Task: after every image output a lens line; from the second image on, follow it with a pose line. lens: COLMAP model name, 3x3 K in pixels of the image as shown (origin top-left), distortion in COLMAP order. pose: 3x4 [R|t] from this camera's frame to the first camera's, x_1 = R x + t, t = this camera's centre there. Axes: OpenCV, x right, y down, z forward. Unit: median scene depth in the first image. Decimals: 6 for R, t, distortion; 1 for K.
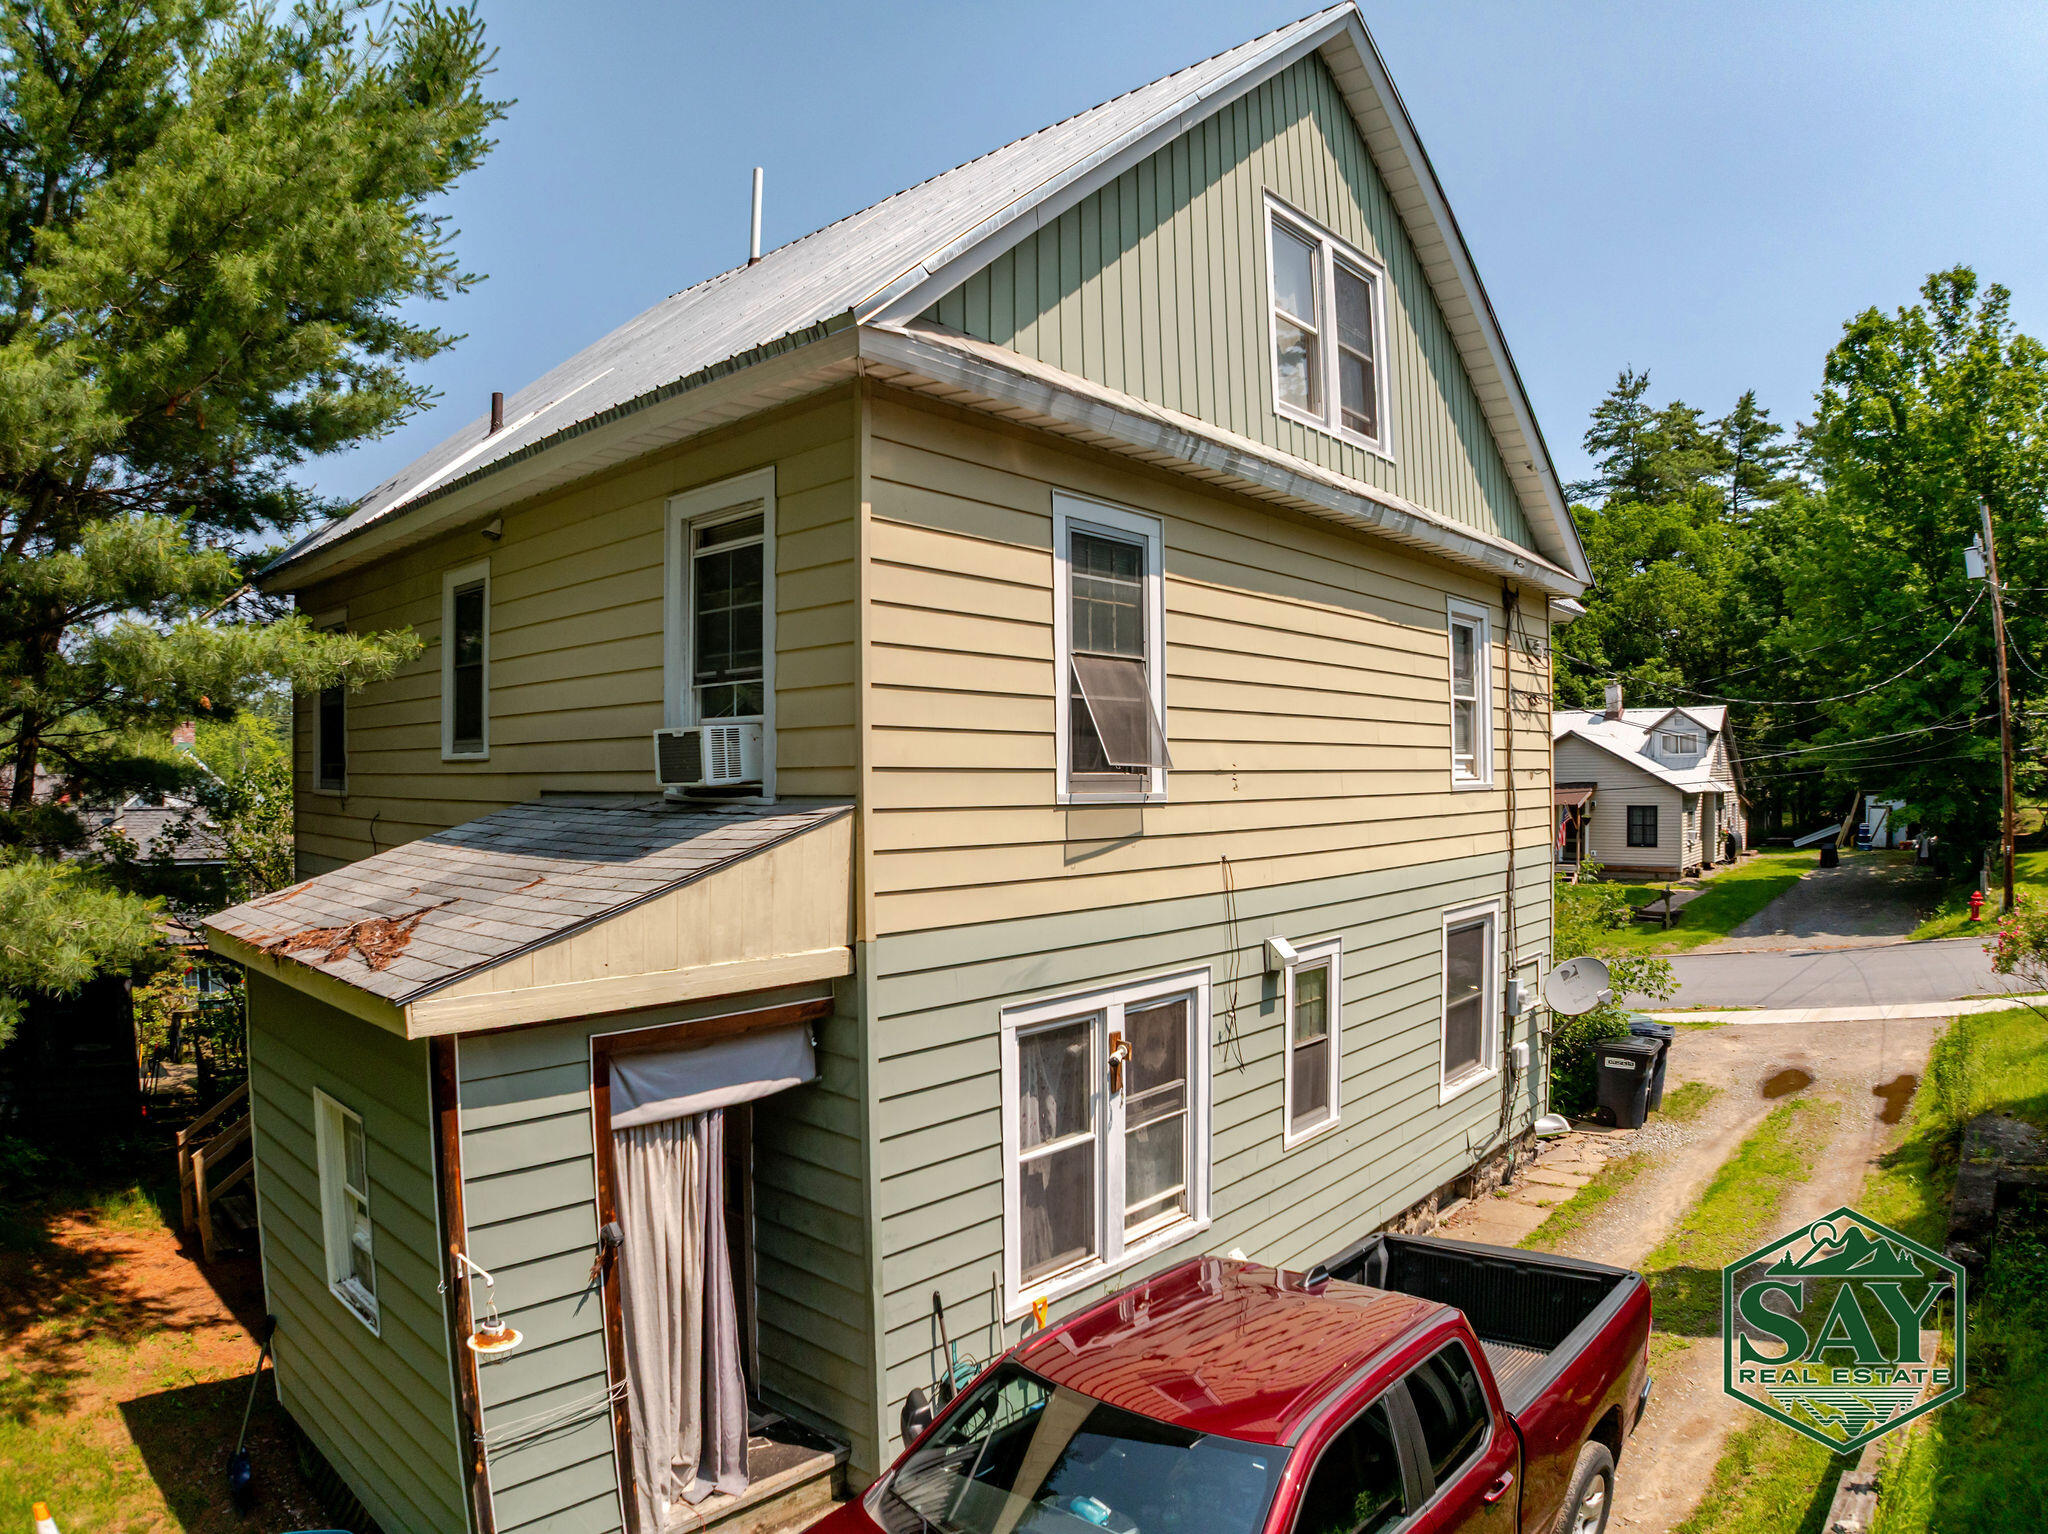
lens RADIAL K [[1271.2, 0, 1019.7], [0, 1271.2, 739.4], [0, 0, 1]] dist [-0.213197, 0.038443]
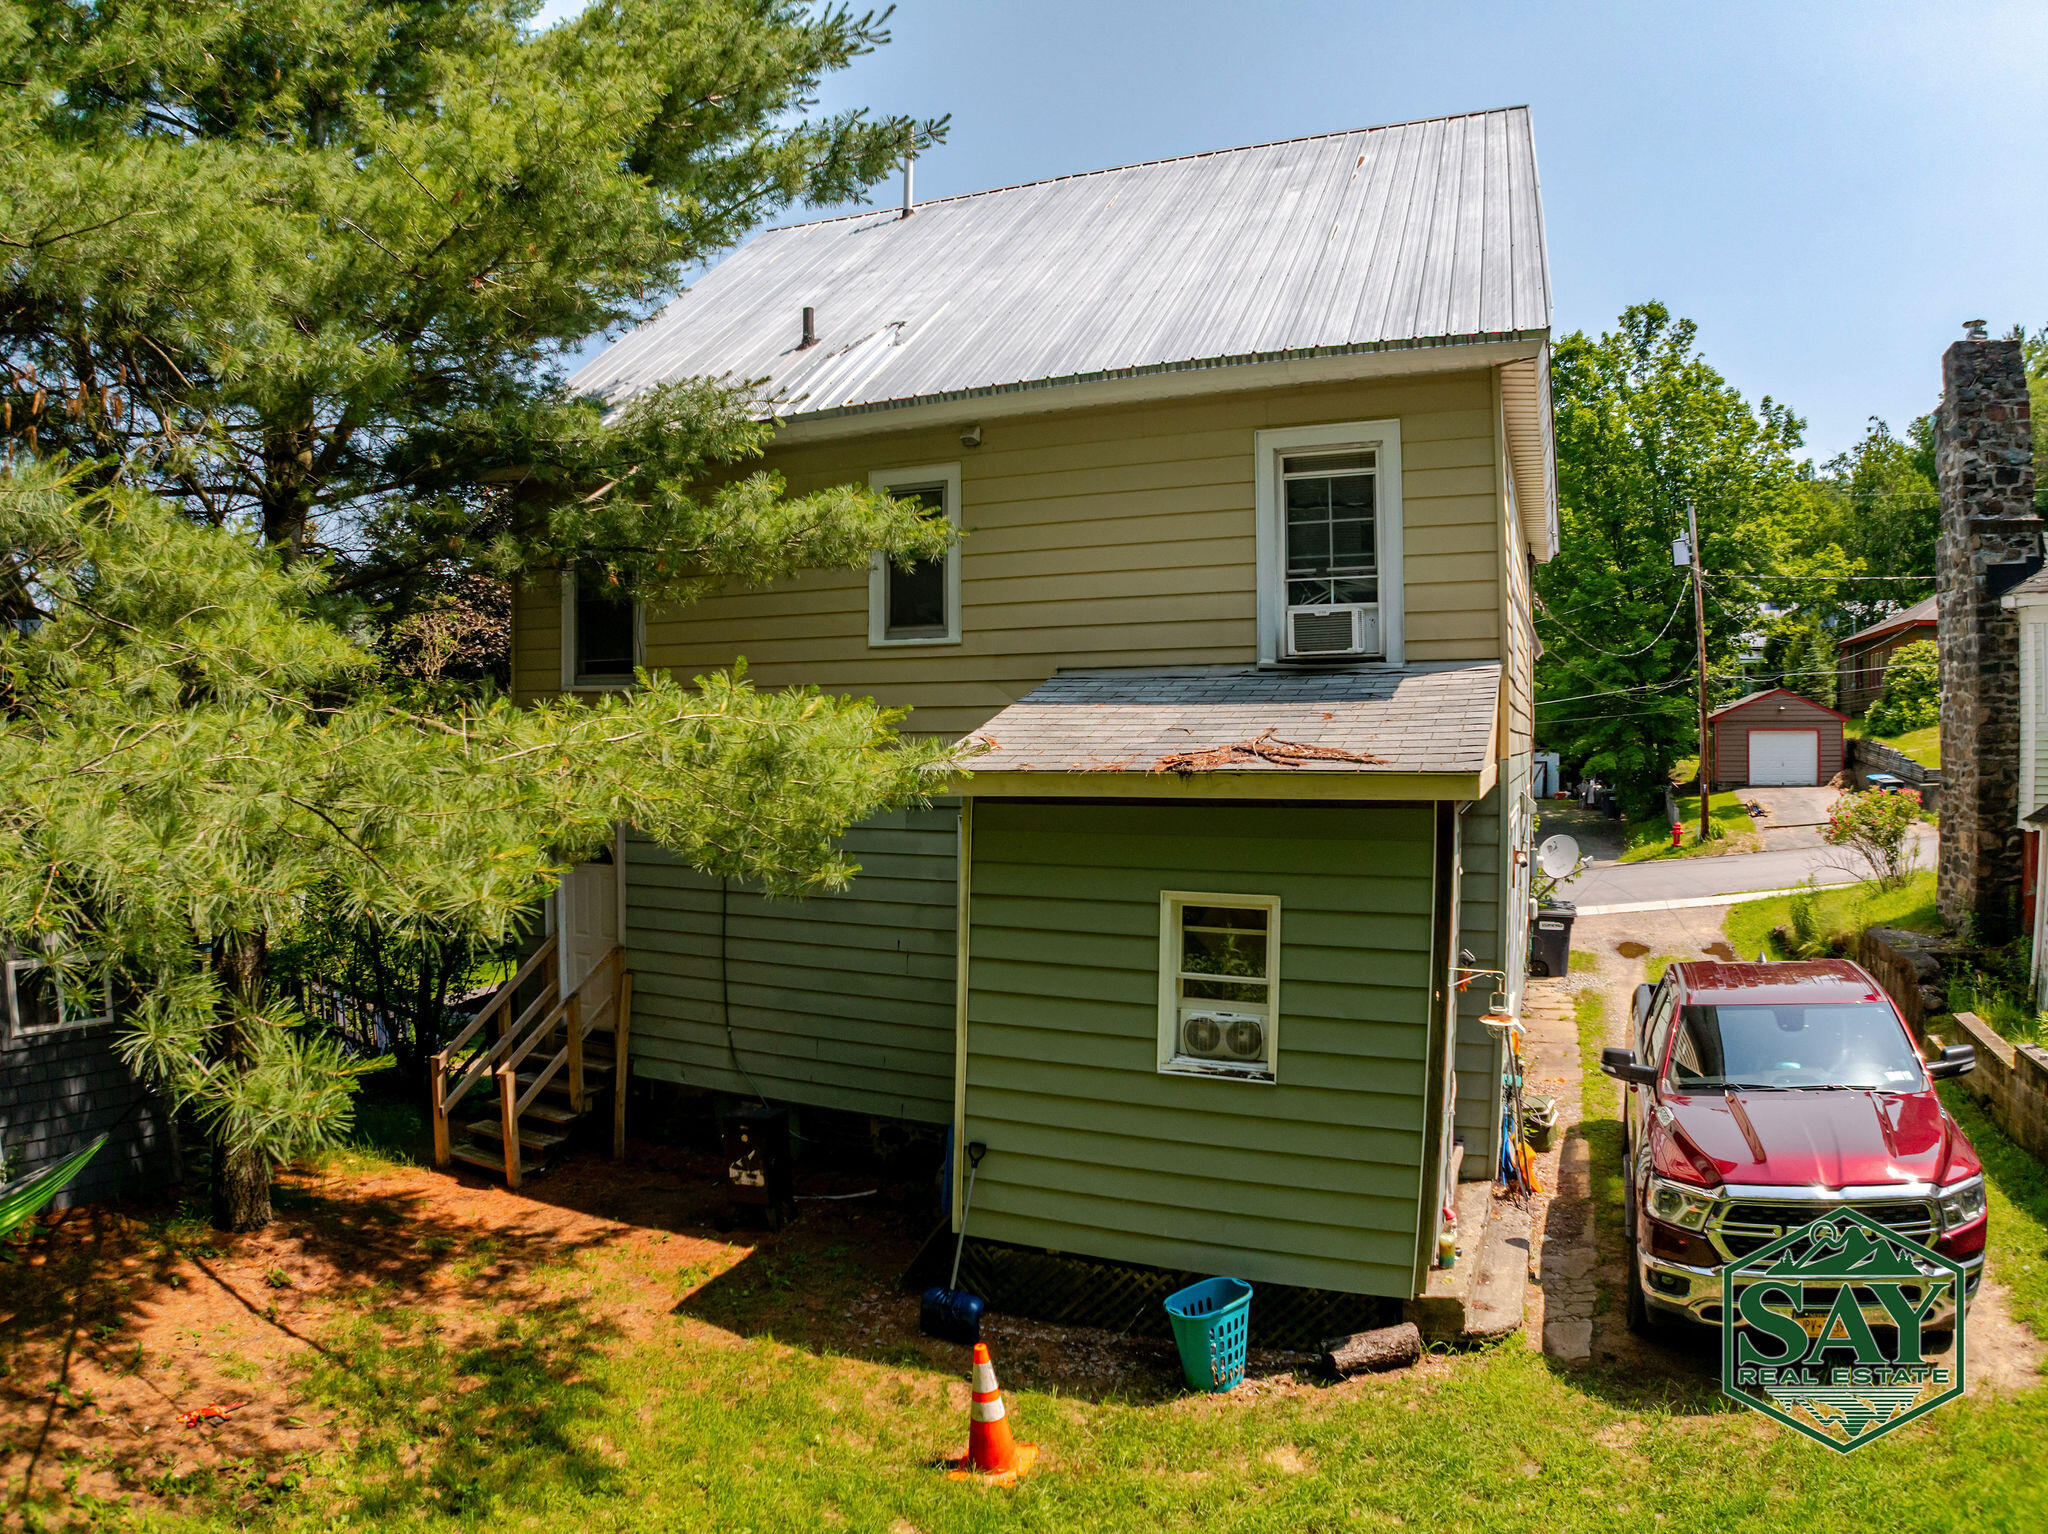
lens RADIAL K [[1271.2, 0, 1019.7], [0, 1271.2, 739.4], [0, 0, 1]] dist [-0.213197, 0.038443]
pose [[0.949483, 0.004004, 0.313792, -0.725880], [-0.011888, 0.999660, 0.023215, 0.074345], [-0.313592, -0.025773, 0.949208, -0.107148]]
